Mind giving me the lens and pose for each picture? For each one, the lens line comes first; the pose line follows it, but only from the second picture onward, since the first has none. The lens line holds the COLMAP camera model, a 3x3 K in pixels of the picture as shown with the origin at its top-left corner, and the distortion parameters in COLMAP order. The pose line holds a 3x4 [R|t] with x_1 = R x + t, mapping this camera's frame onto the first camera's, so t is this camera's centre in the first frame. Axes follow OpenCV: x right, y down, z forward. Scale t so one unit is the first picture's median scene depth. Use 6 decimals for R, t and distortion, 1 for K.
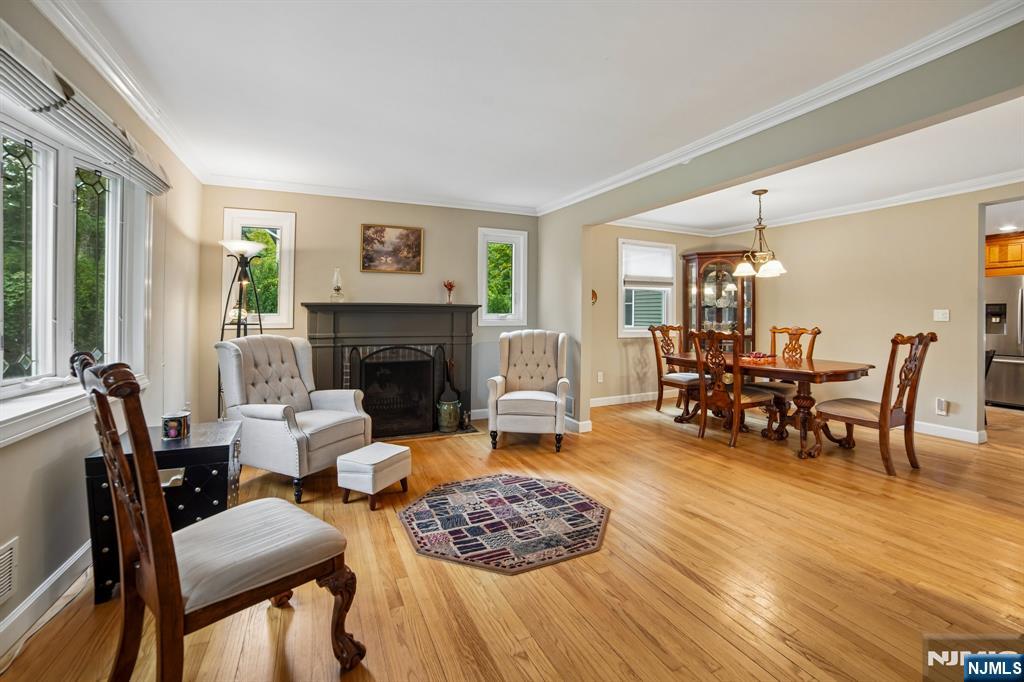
lens RADIAL K [[441.7, 0, 517.2], [0, 441.7, 316.4], [0, 0, 1]] dist [-0.060517, 0.000282]
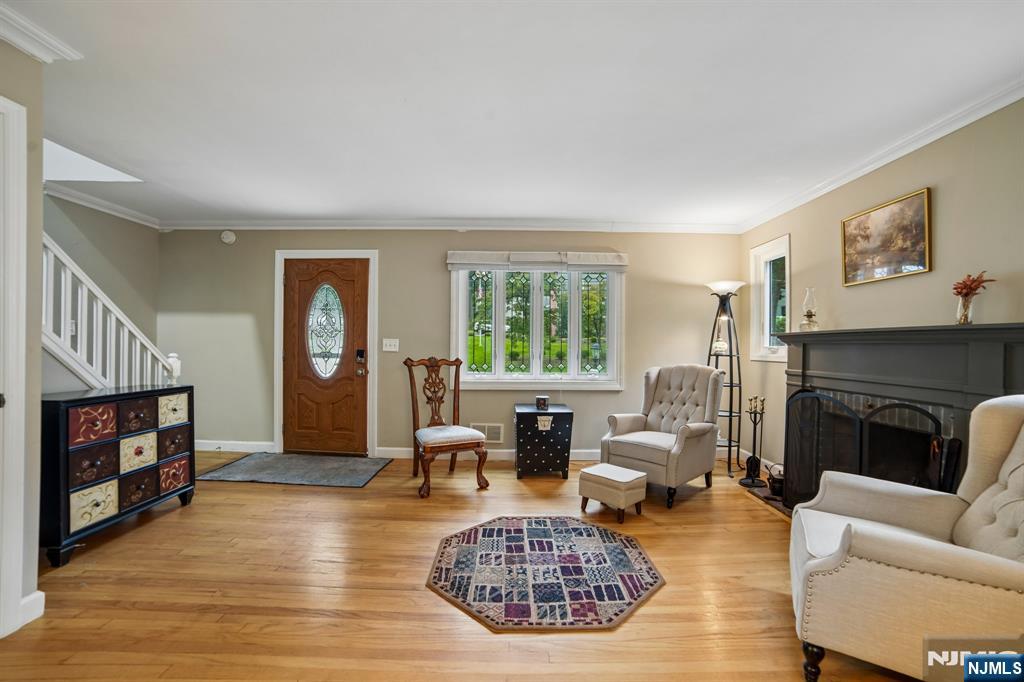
lens RADIAL K [[437.3, 0, 512.0], [0, 437.3, 341.0], [0, 0, 1]] dist [0.000016, 0.000231]
pose [[-0.434846, -0.017145, -0.900342, 0.810839], [-0.013547, 0.999830, -0.012497, 0.002232], [0.900403, 0.006763, -0.435005, 1.300090]]
